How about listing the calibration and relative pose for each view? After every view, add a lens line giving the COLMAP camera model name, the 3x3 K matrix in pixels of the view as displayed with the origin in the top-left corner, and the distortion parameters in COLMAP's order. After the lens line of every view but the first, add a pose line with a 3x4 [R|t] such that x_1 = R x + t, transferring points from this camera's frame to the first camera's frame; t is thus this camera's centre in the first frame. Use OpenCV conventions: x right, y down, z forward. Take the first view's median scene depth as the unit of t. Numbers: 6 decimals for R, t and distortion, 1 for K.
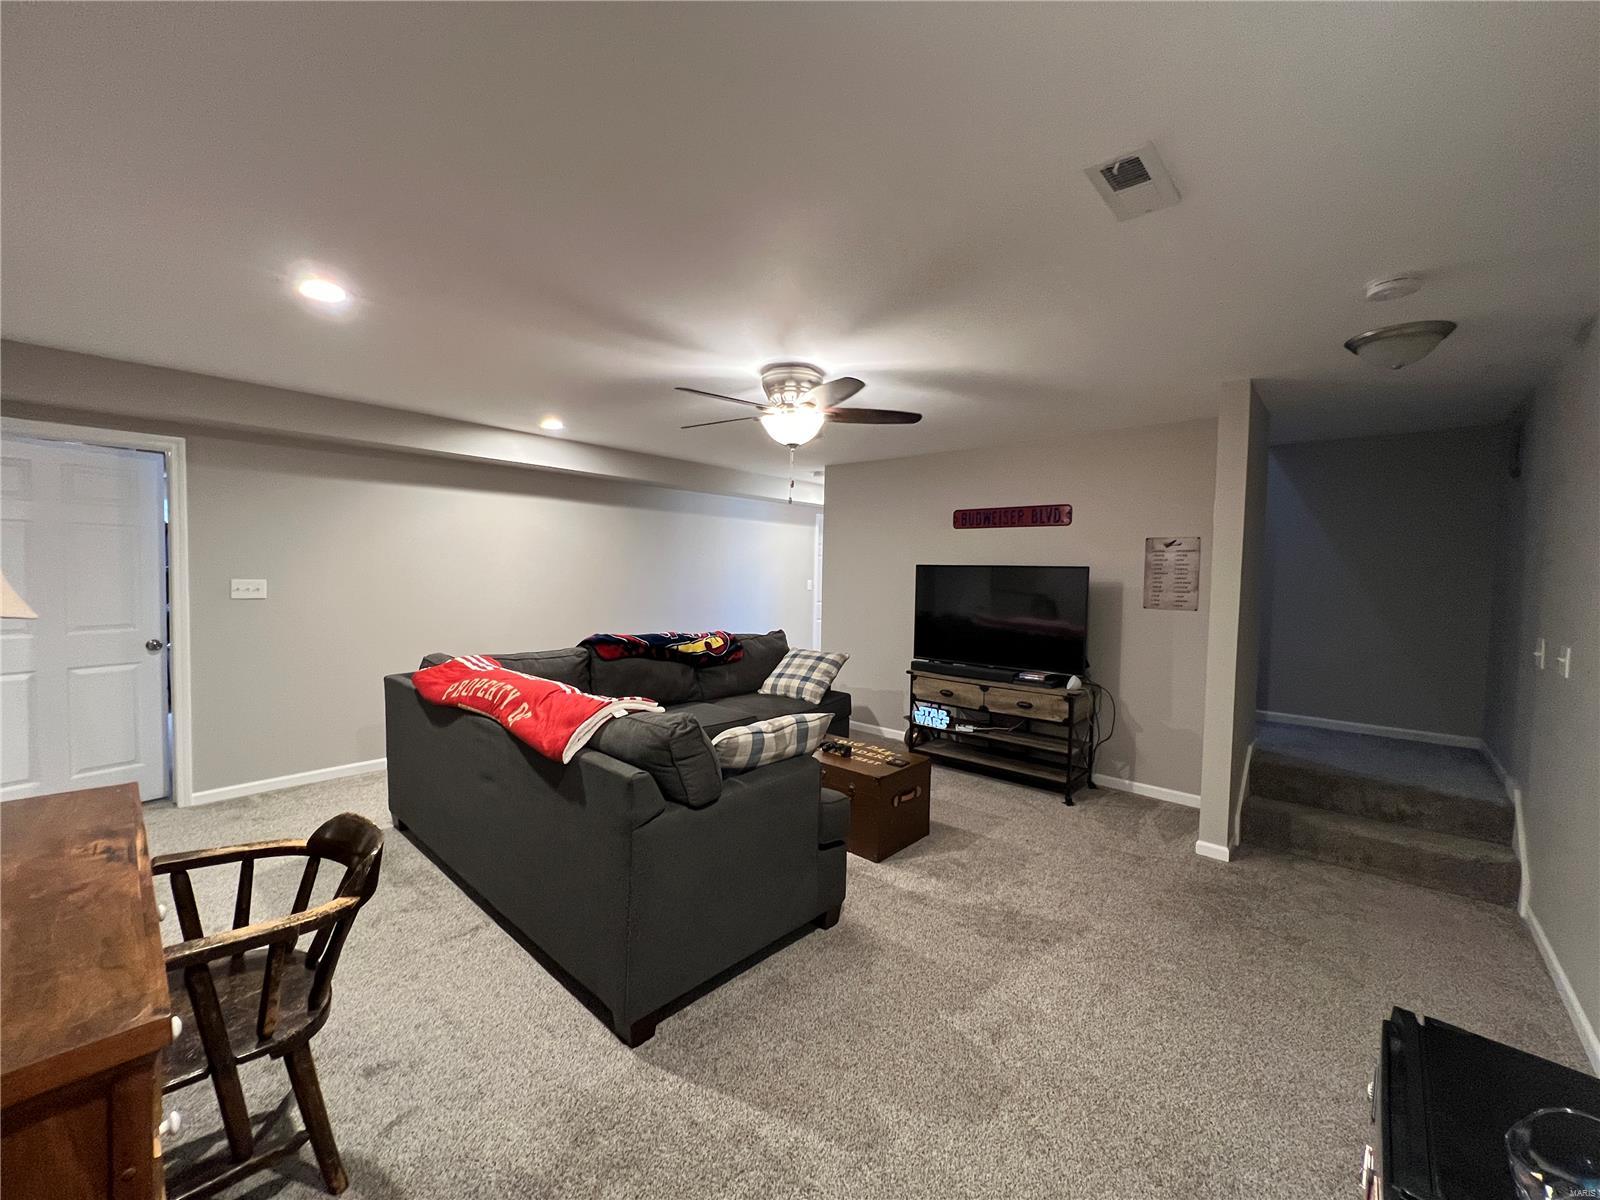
lens RADIAL K [[638.0, 0, 794.5], [0, 638.0, 598.8], [0, 0, 1]] dist [-0.004475, 0.000378]
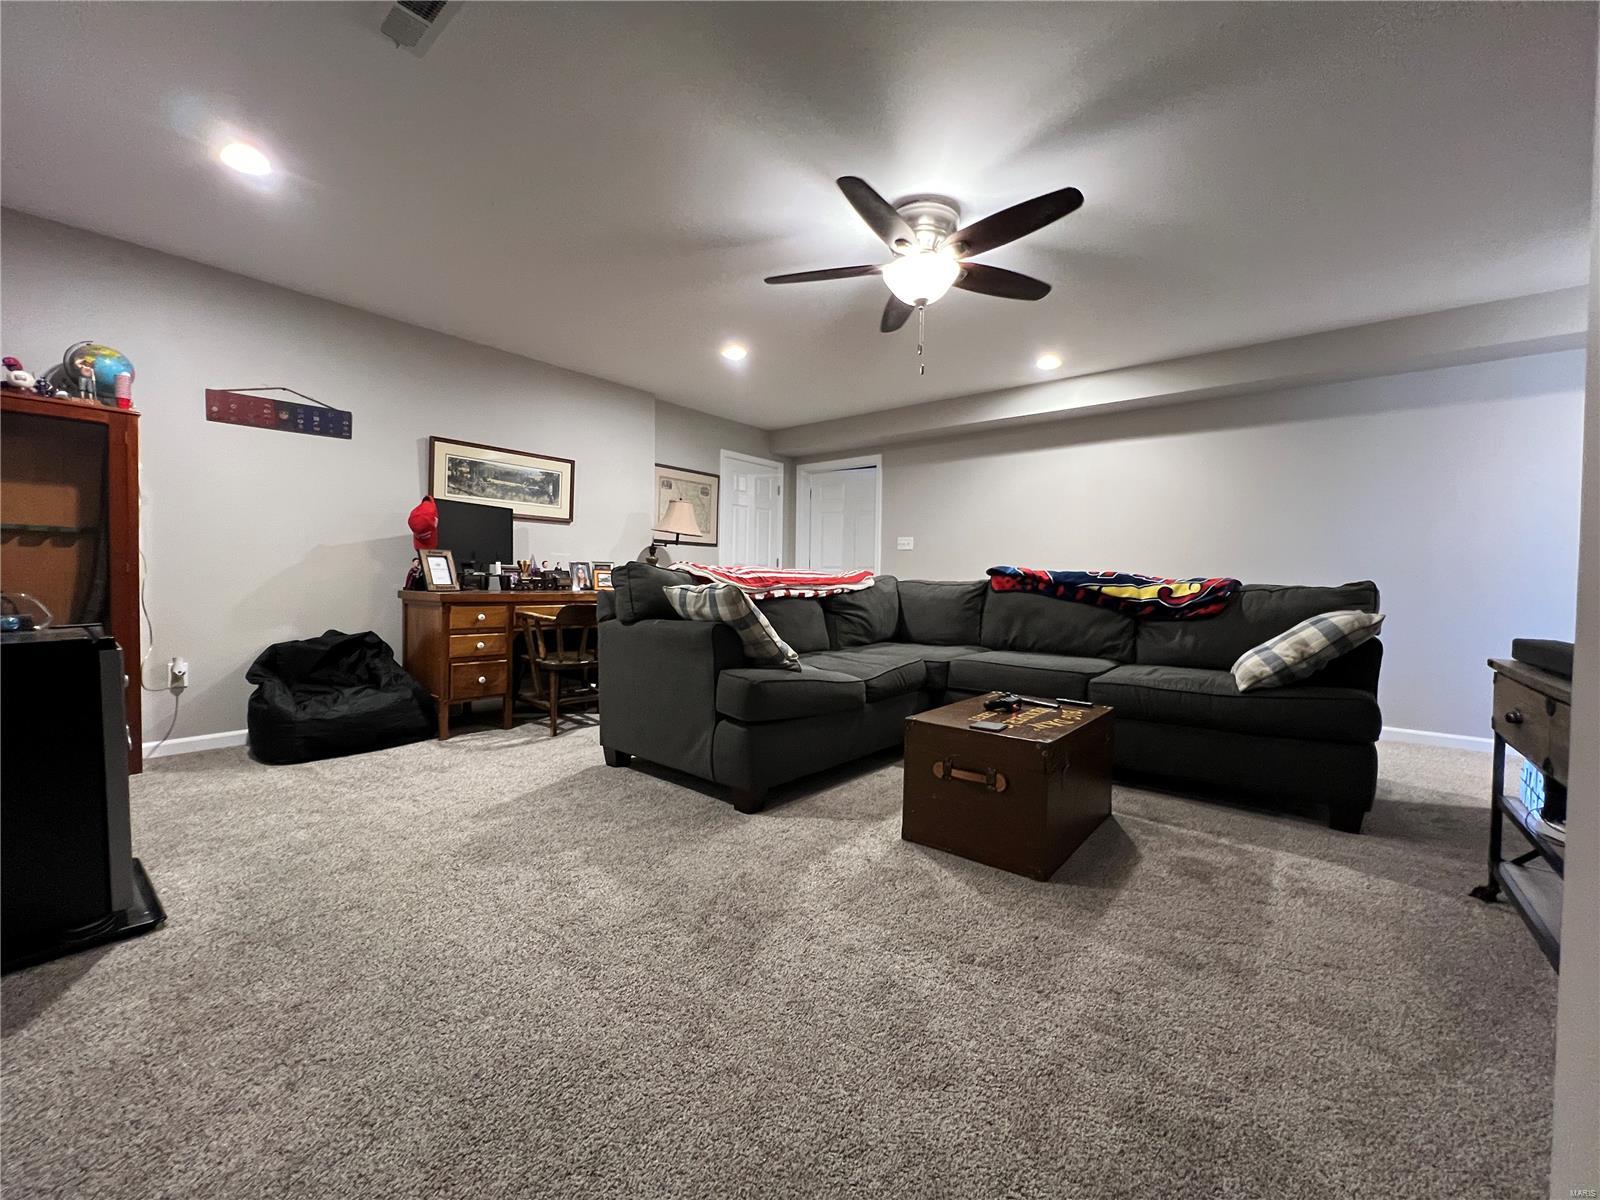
lens RADIAL K [[638.0, 0, 794.9], [0, 638.0, 597.9], [0, 0, 1]] dist [-0.004475, 0.000378]
pose [[0.050850, 0.011719, -0.998638, 0.683253], [-0.059793, 0.998173, 0.008669, 0.120700], [0.996915, 0.059271, 0.051458, 0.679813]]
